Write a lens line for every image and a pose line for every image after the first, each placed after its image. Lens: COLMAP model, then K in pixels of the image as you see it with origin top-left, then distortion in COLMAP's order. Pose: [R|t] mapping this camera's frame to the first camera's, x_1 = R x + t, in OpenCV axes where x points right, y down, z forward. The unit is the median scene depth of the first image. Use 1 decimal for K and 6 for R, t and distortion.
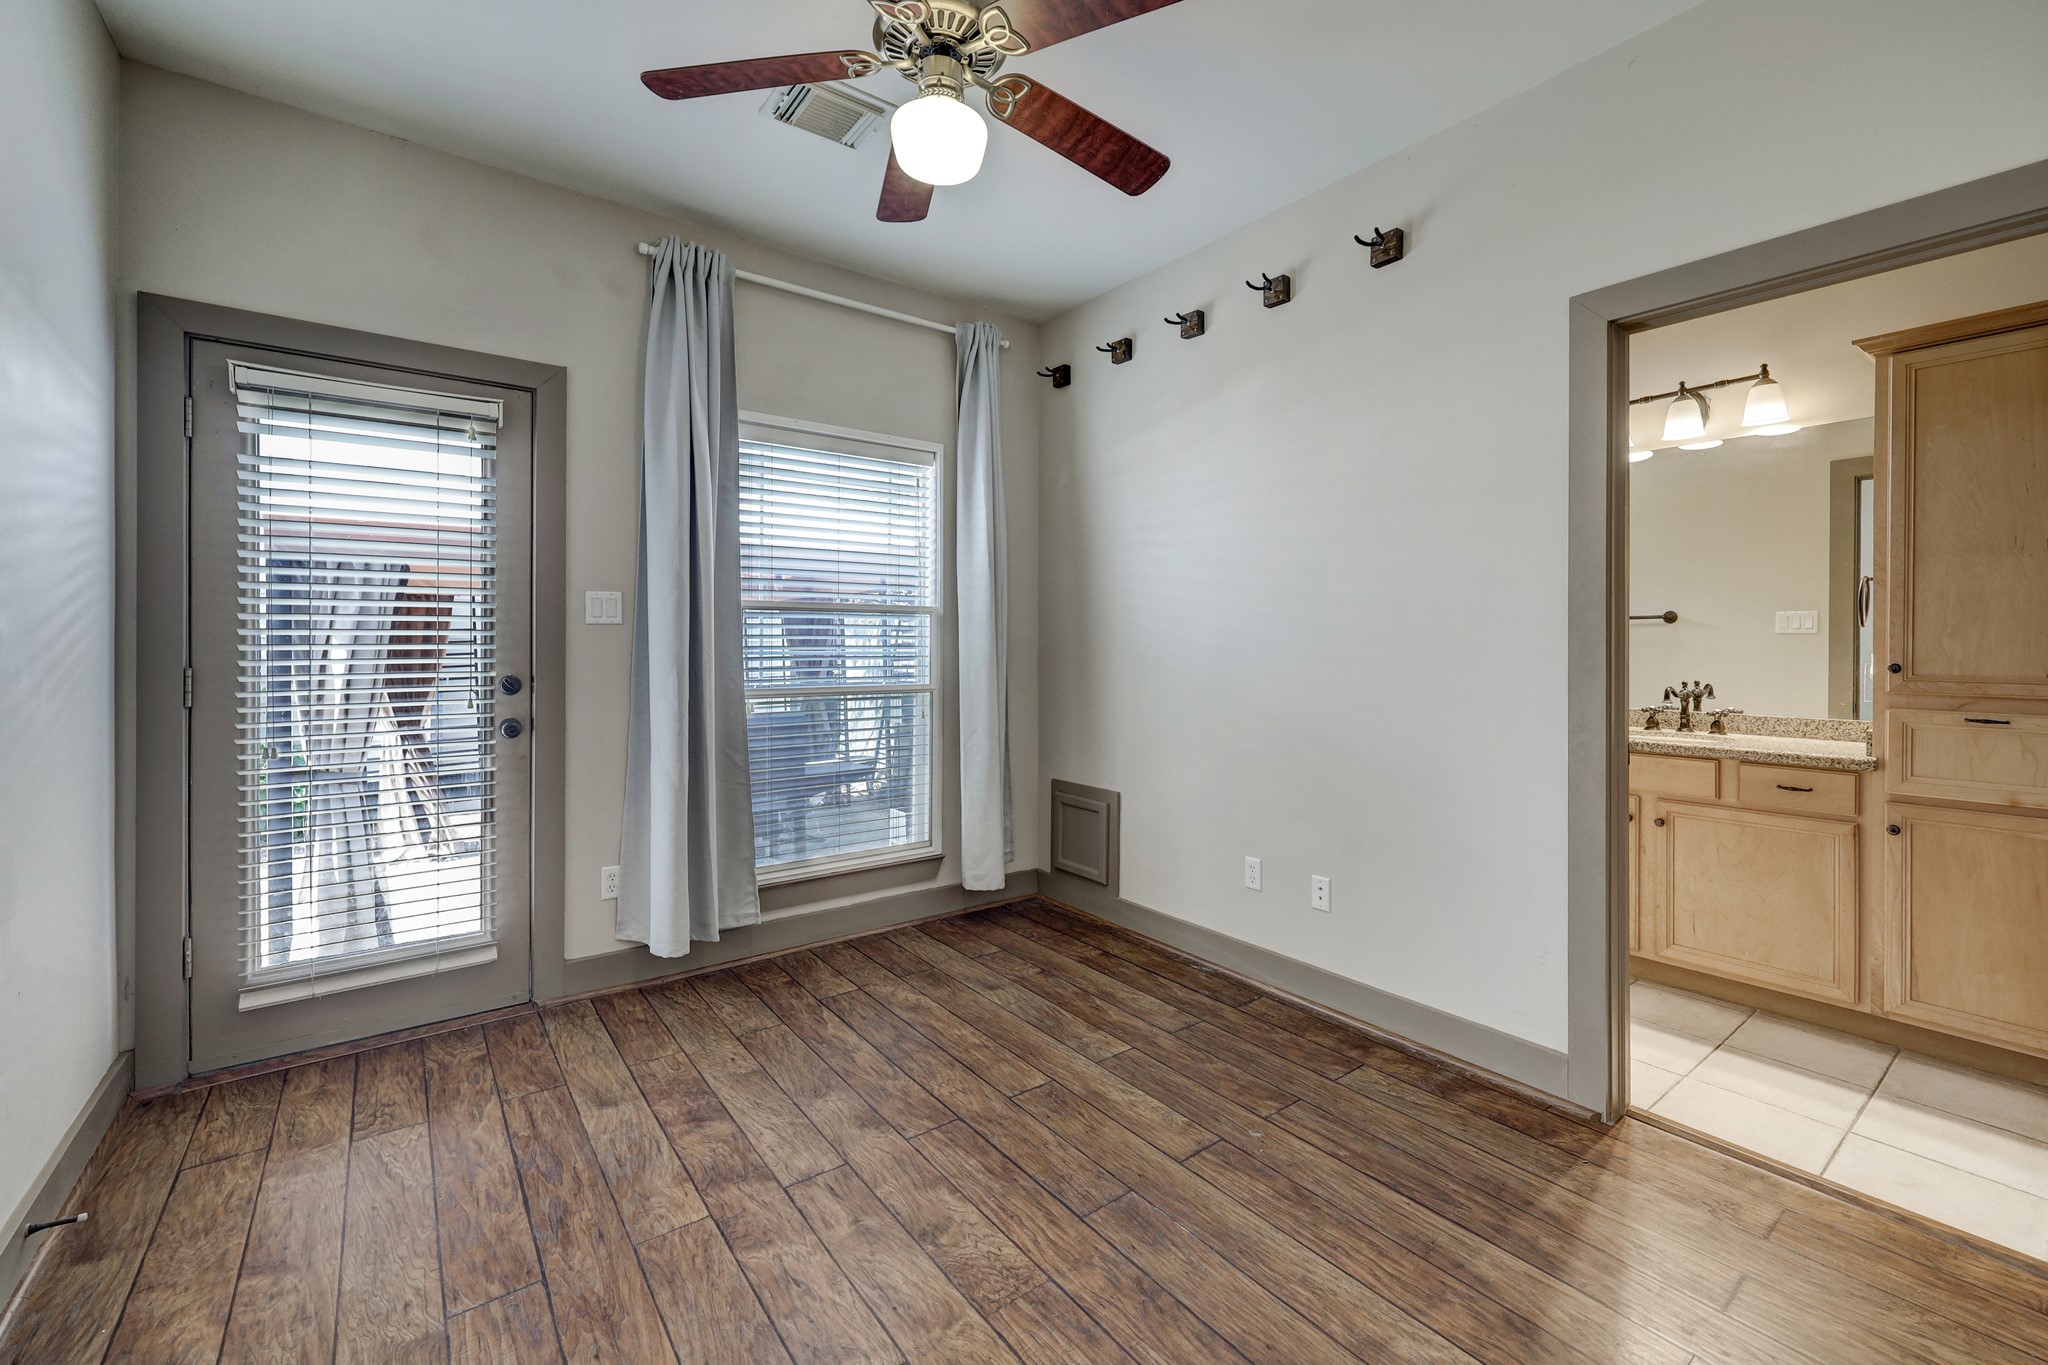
lens RADIAL K [[832.1, 0, 1022.6], [0, 832.1, 640.4], [0, 0, 1]] dist [0.000057, 0.000343]
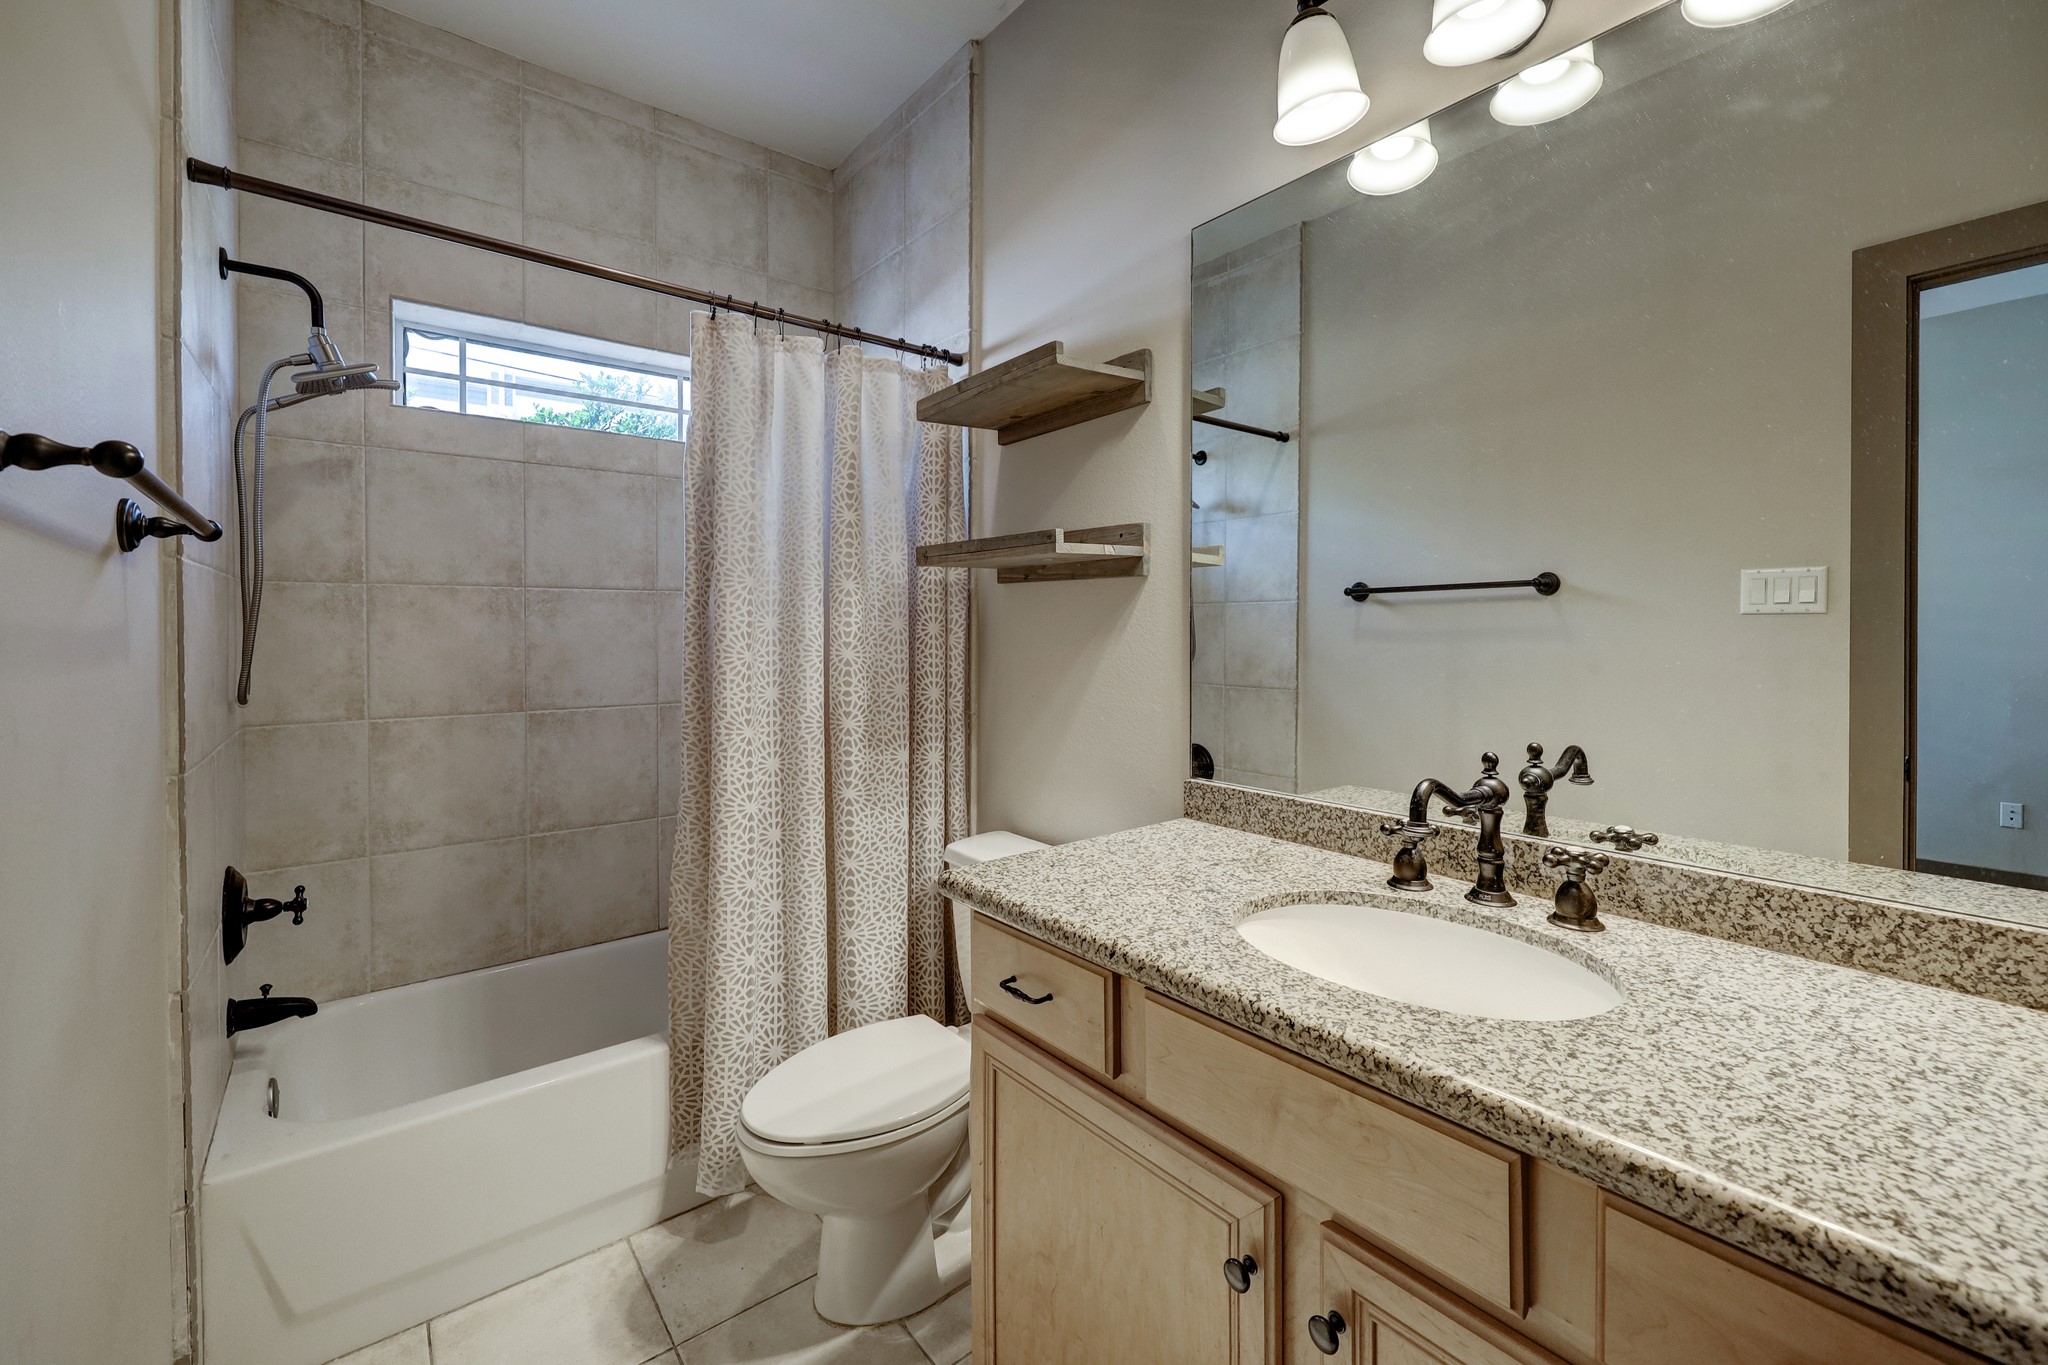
lens RADIAL K [[832.1, 0, 1022.6], [0, 832.1, 640.4], [0, 0, 1]] dist [0.000057, 0.000343]
pose [[0.999512, -0.013061, 0.028365, 0.587113], [0.012686, 0.999830, 0.013364, -0.004391], [-0.028535, -0.012998, 0.999508, 0.656103]]
